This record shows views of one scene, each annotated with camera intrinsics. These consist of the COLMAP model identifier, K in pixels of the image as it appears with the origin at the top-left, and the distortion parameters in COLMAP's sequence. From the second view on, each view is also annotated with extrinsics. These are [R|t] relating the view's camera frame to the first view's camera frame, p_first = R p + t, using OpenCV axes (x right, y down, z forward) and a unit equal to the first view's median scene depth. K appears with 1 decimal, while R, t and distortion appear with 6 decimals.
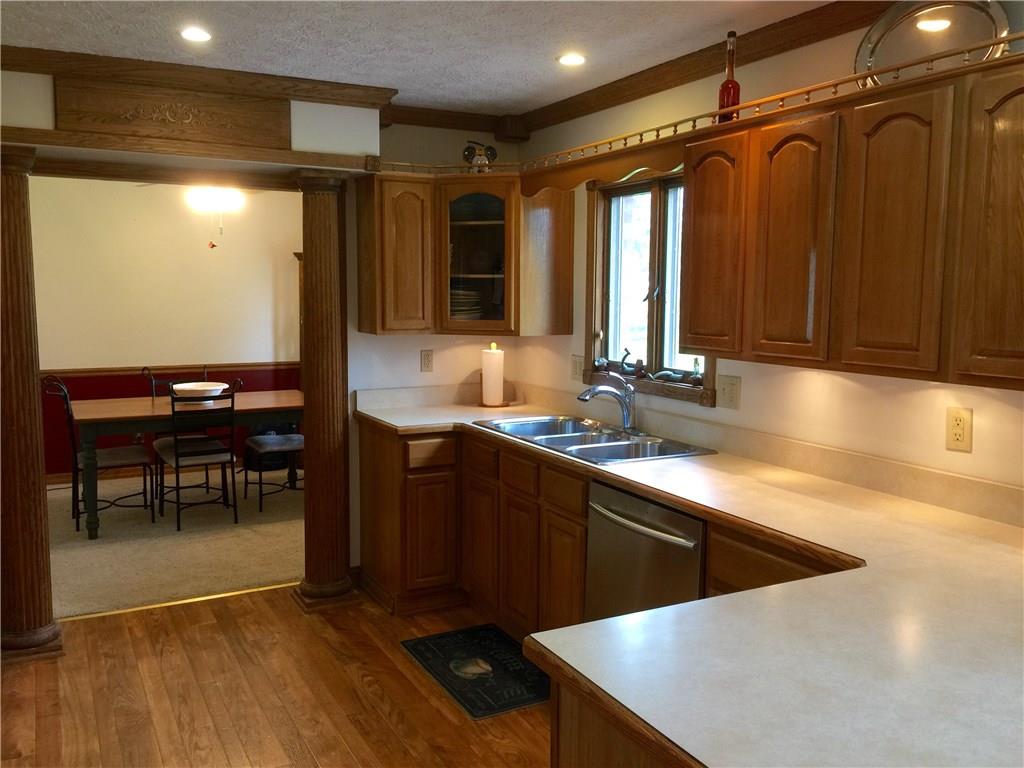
lens RADIAL K [[877.6, 0, 517.6], [0, 877.6, 386.2], [0, 0, 1]] dist [0.069056, -0.083600]
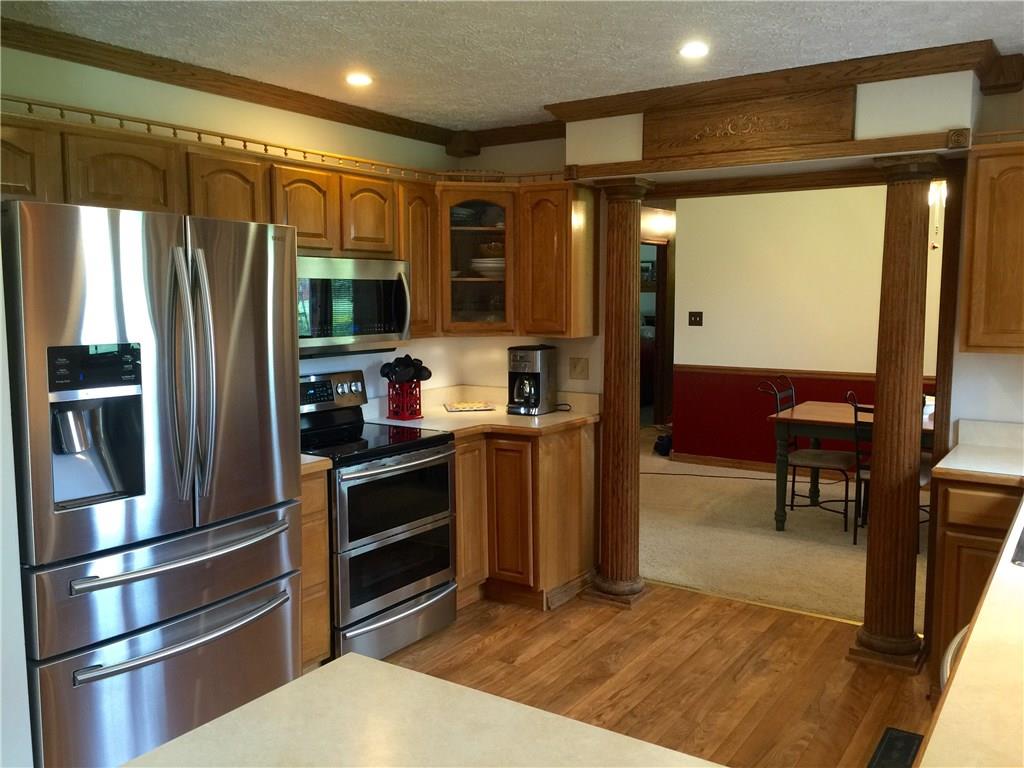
lens RADIAL K [[877.6, 0, 515.1], [0, 877.6, 385.8], [0, 0, 1]] dist [0.069056, -0.083600]
pose [[0.477259, 0.088571, -0.874288, 0.371296], [-0.094262, 0.994327, 0.049275, -0.030205], [0.873692, 0.058896, 0.482900, 0.267864]]
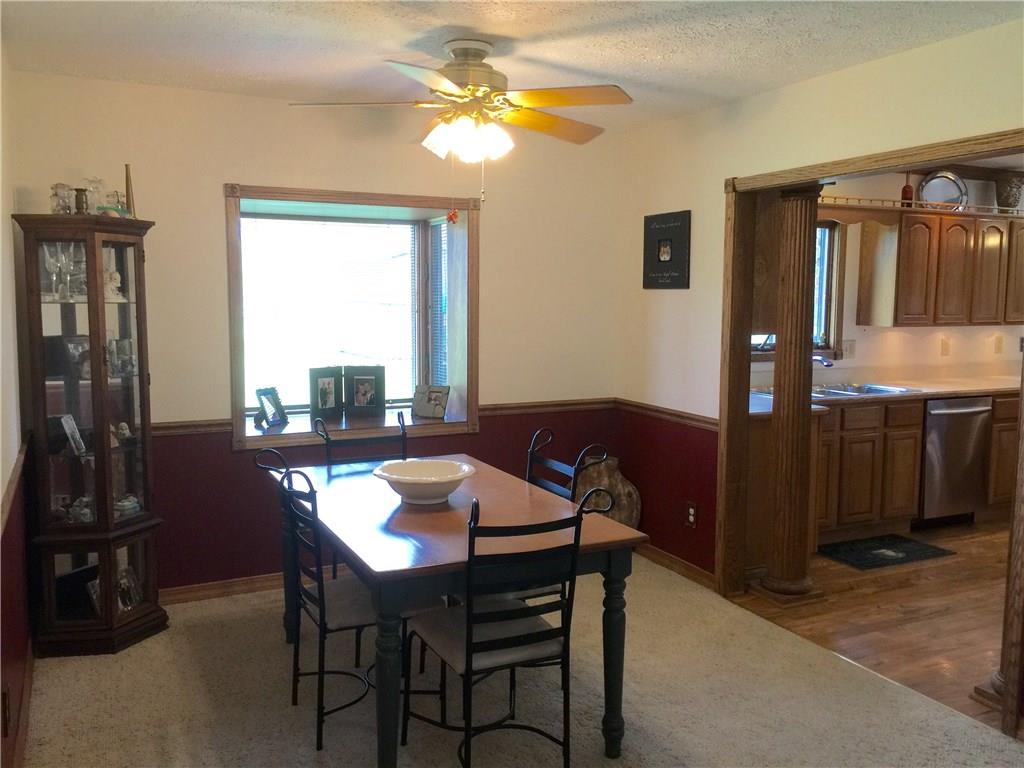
lens RADIAL K [[877.6, 0, 515.5], [0, 877.6, 385.6], [0, 0, 1]] dist [0.069056, -0.083600]
pose [[0.037781, -0.117407, 0.992365, -2.878786], [0.107062, 0.987833, 0.112795, -0.356812], [-0.993534, 0.101983, 0.049891, 2.908201]]
